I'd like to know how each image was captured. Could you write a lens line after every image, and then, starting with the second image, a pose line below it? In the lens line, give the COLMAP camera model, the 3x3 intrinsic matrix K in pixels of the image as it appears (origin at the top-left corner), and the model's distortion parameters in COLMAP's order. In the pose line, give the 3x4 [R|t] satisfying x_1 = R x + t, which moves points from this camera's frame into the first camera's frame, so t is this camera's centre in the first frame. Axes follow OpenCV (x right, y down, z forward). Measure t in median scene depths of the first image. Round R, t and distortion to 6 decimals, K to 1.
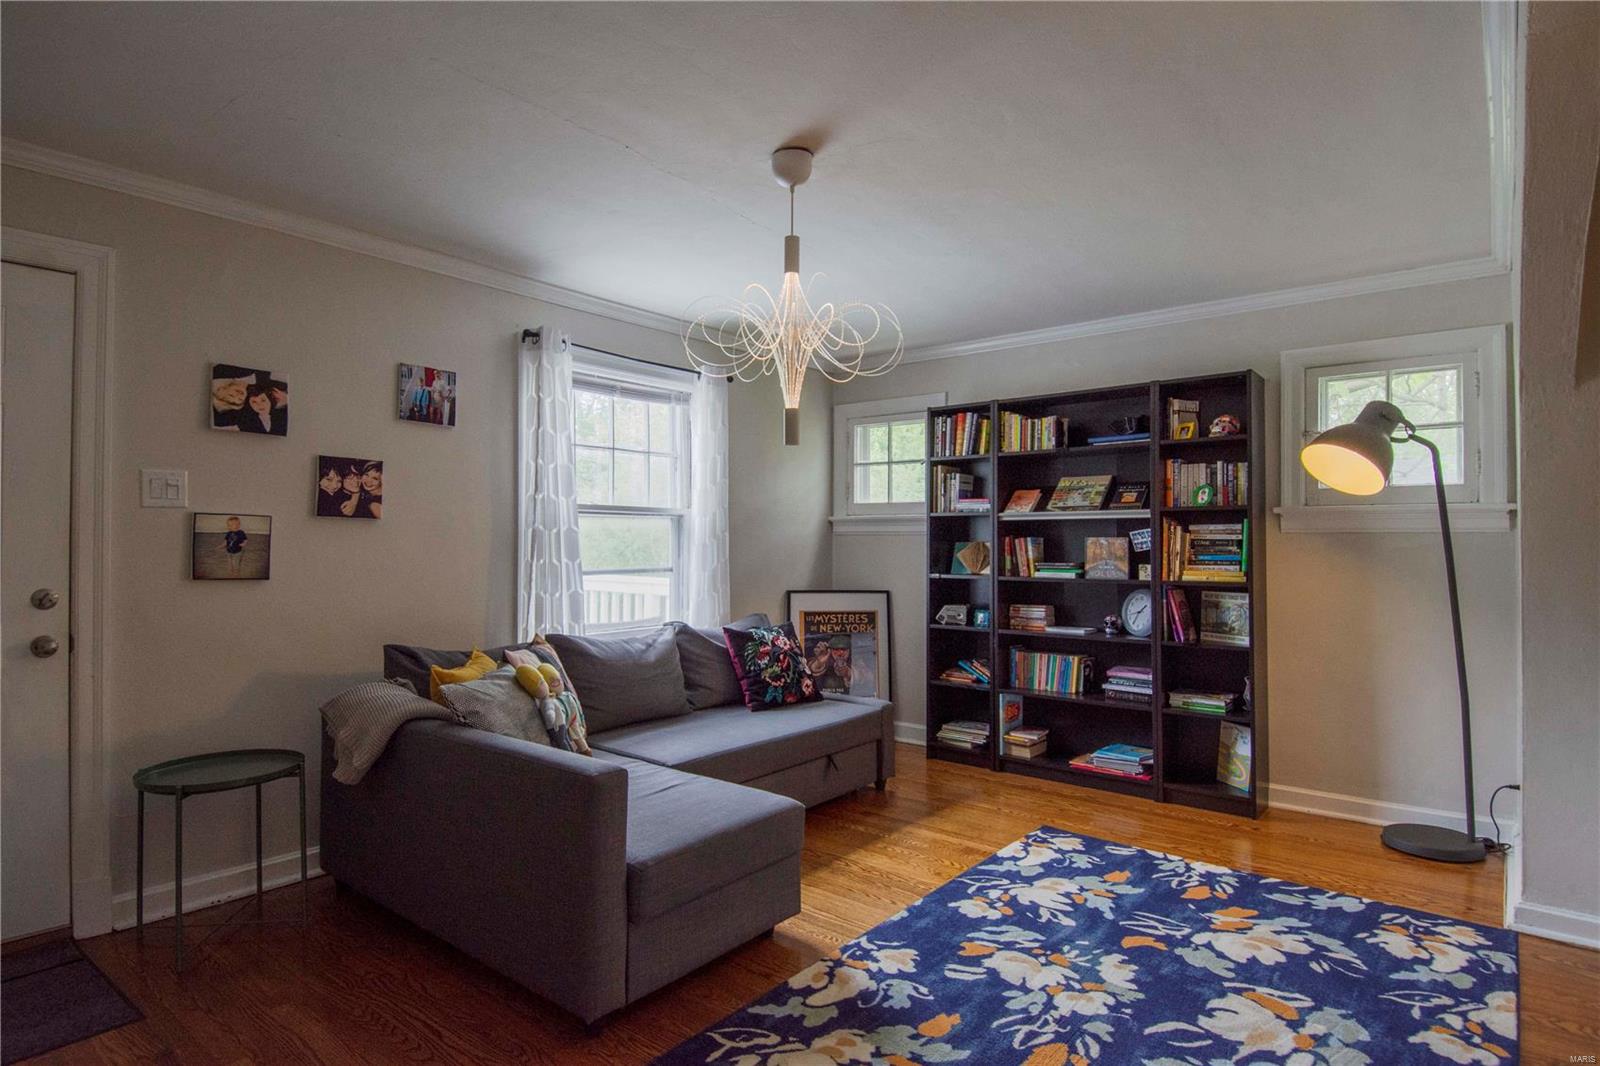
lens RADIAL K [[865.4, 0, 742.1], [0, 865.4, 529.0], [0, 0, 1]] dist [0.058500, -0.052878]
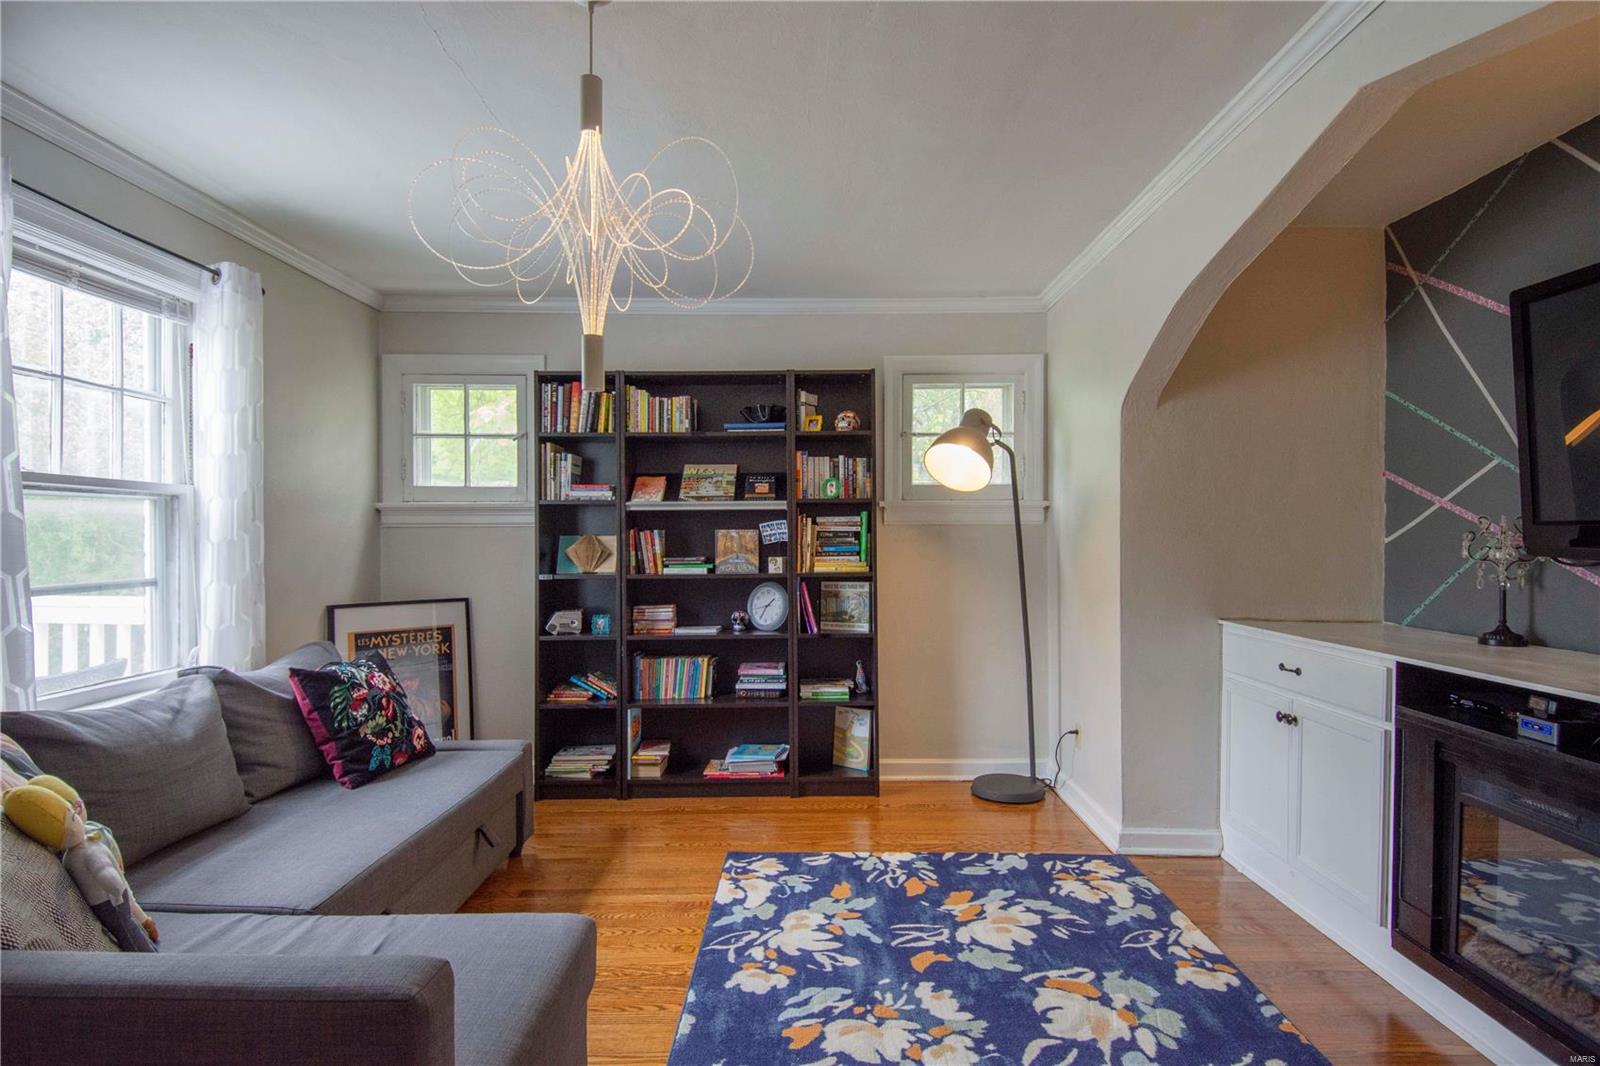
lens RADIAL K [[891.9, 0, 800.0], [0, 891.9, 533.0], [0, 0, 1]] dist [0.066337, -0.079138]
pose [[0.755075, -0.004335, 0.655624, -0.180450], [-0.003531, 0.999937, 0.010678, 0.002924], [-0.655629, -0.010377, 0.755012, 0.237747]]
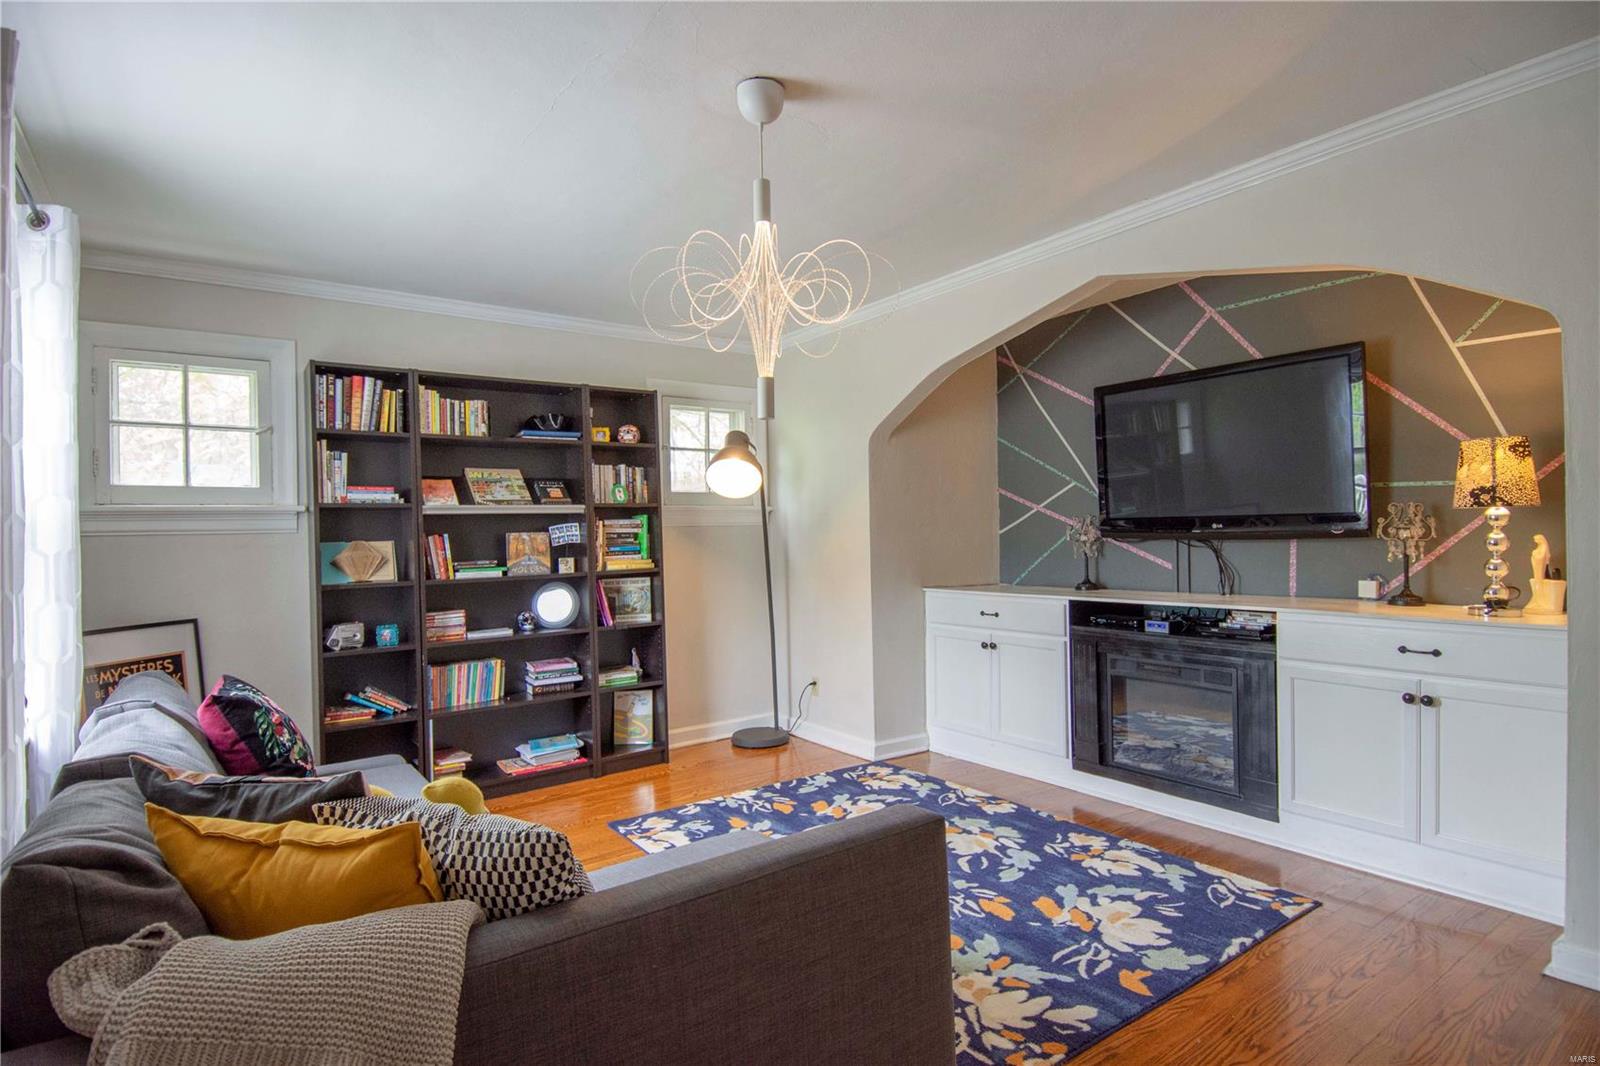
lens RADIAL K [[860.6, 0, 856.9], [0, 860.6, 529.7], [0, 0, 1]] dist [0.062124, -0.070018]
pose [[0.191736, -0.004392, 0.981437, -0.506233], [0.009795, 0.999949, 0.002561, 0.008025], [-0.981398, 0.009122, 0.191769, 0.482489]]
